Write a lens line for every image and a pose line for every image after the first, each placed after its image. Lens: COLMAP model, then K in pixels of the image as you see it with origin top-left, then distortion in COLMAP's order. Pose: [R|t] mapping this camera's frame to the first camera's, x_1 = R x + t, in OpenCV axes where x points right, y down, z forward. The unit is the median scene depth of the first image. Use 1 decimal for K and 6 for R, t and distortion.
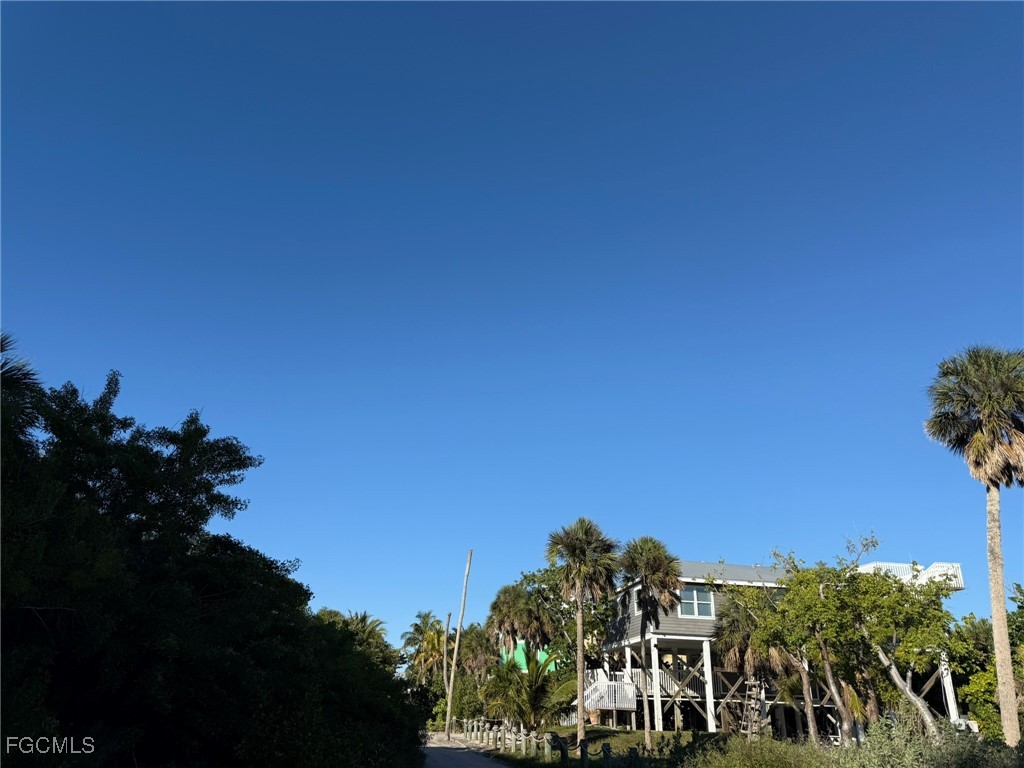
lens RADIAL K [[712.2, 0, 495.6], [0, 712.2, 399.3], [0, 0, 1]] dist [0.039048, -0.045201]
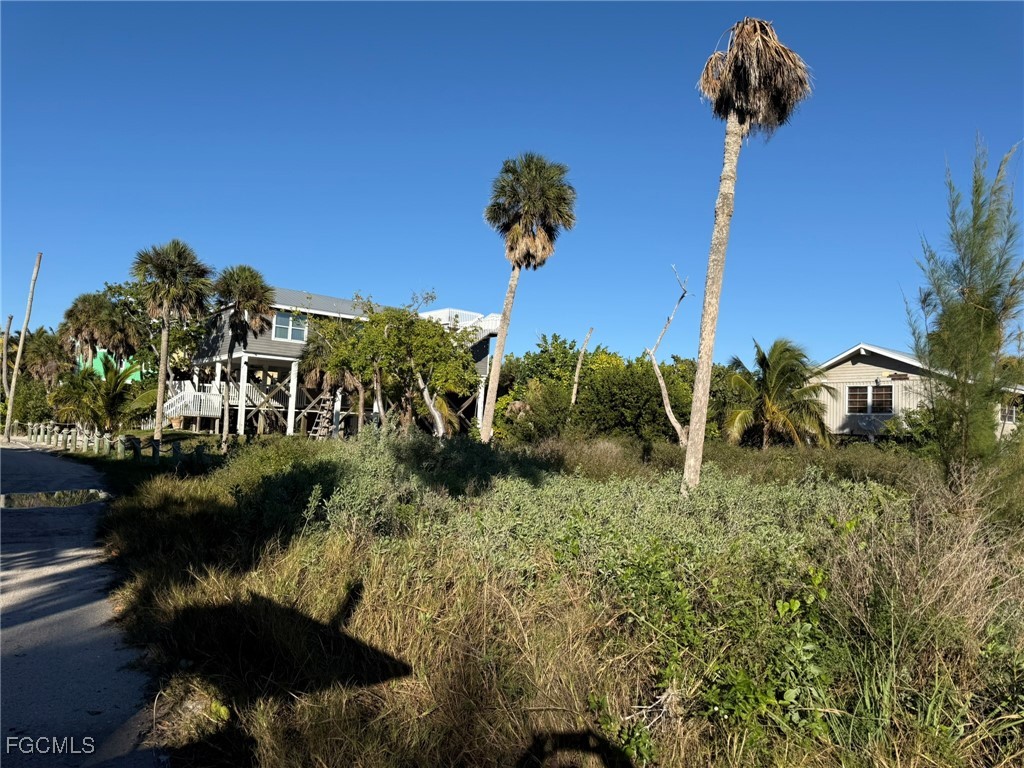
lens RADIAL K [[712.2, 0, 519.6], [0, 712.2, 392.0], [0, 0, 1]] dist [0.039048, -0.045201]
pose [[0.848061, 0.036898, 0.528613, 0.005209], [-0.226034, 0.927453, 0.297892, -0.034994], [-0.479272, -0.372115, 0.794877, -0.082834]]
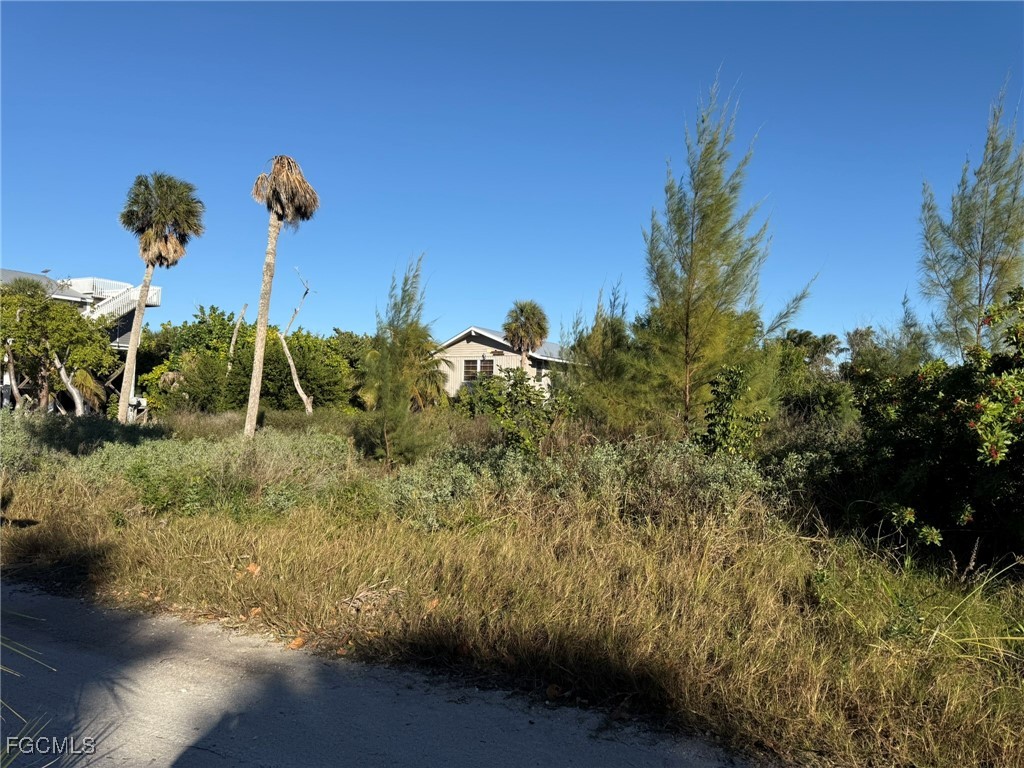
lens RADIAL K [[712.2, 0, 517.8], [0, 712.2, 387.2], [0, 0, 1]] dist [0.039048, -0.045201]
pose [[0.555639, 0.003075, 0.831418, -0.097037], [-0.334837, 0.916141, 0.220384, -0.149647], [-0.761019, -0.400844, 0.510073, -0.308482]]
